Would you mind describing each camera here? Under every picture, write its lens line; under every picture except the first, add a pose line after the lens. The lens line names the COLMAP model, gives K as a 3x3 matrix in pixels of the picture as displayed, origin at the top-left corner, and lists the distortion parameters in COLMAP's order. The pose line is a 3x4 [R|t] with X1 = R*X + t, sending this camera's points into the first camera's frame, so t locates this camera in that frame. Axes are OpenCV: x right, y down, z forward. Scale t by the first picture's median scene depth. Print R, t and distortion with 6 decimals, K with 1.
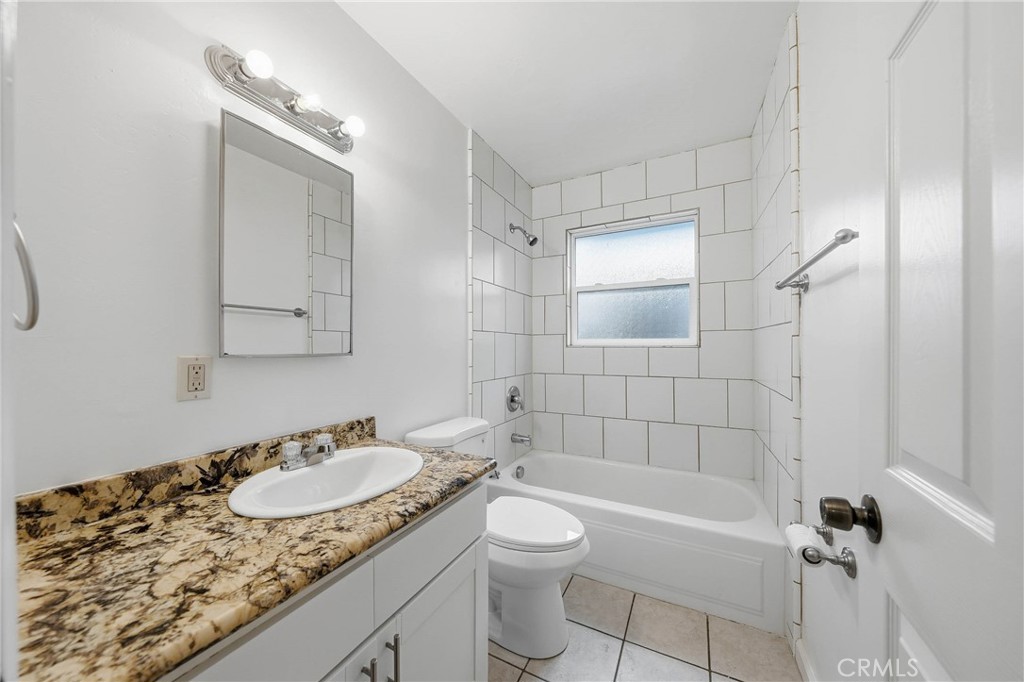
lens RADIAL K [[356.5, 0, 514.1], [0, 356.5, 335.7], [0, 0, 1]] dist [-0.000761, 0.000062]
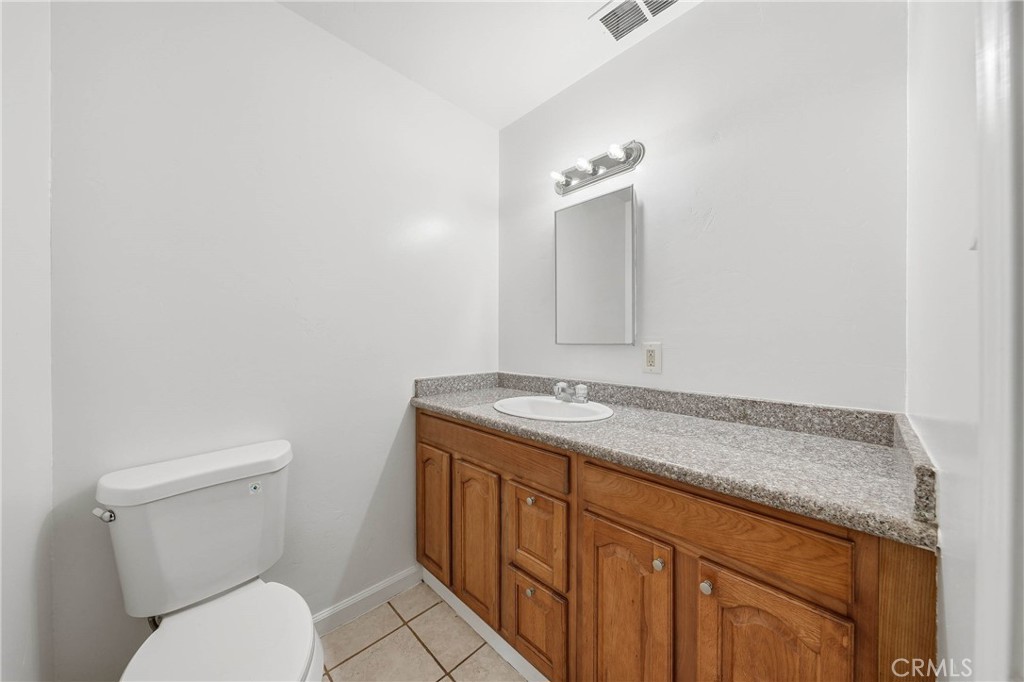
lens RADIAL K [[356.5, 0, 514.1], [0, 356.5, 335.7], [0, 0, 1]] dist [-0.000761, 0.000062]
pose [[-0.329637, 0.001562, -0.944107, 0.752028], [0.032513, 0.999424, -0.009699, 0.020670], [0.943548, -0.033892, -0.329498, 1.031239]]
